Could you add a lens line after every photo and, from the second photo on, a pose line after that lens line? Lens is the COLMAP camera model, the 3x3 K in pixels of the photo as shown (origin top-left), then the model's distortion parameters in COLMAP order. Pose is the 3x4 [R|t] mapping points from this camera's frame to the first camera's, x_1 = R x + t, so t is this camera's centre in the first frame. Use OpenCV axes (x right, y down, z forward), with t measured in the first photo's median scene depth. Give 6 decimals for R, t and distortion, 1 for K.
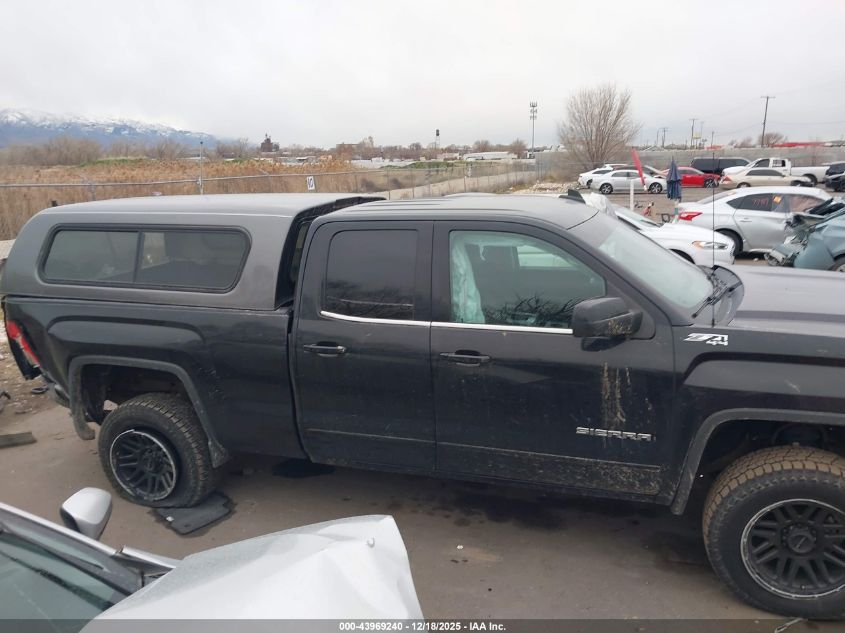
lens RADIAL K [[718.2, 0, 422.5], [0, 718.2, 316.5], [0, 0, 1]] dist [0.006591, 0.002071]
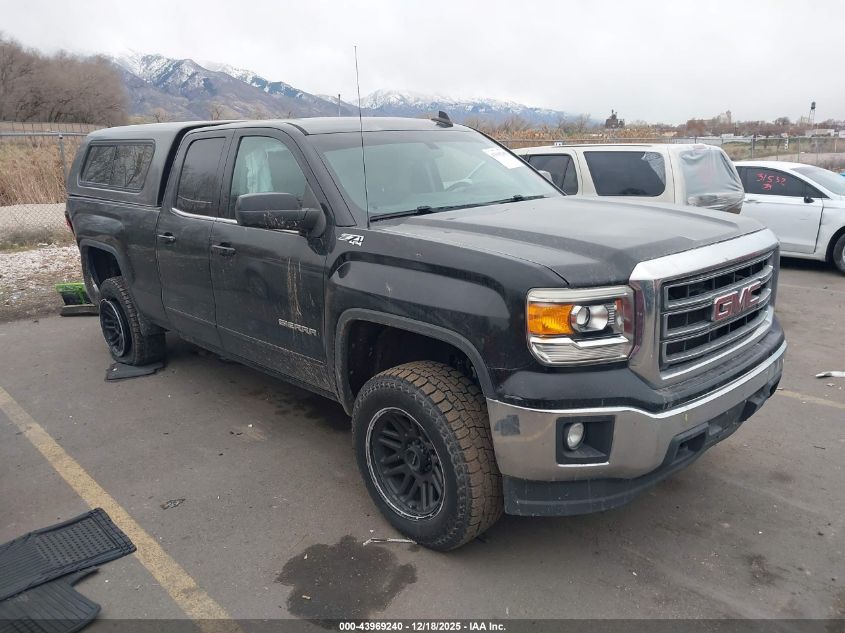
lens RADIAL K [[722.3, 0, 422.5], [0, 722.3, 316.5], [0, 0, 1]] dist [0.021930, -0.003400]
pose [[0.869950, 0.124596, -0.477141, 0.714157], [-0.114192, 0.992155, 0.050879, 0.055315], [0.479737, 0.010223, 0.877353, 0.117193]]
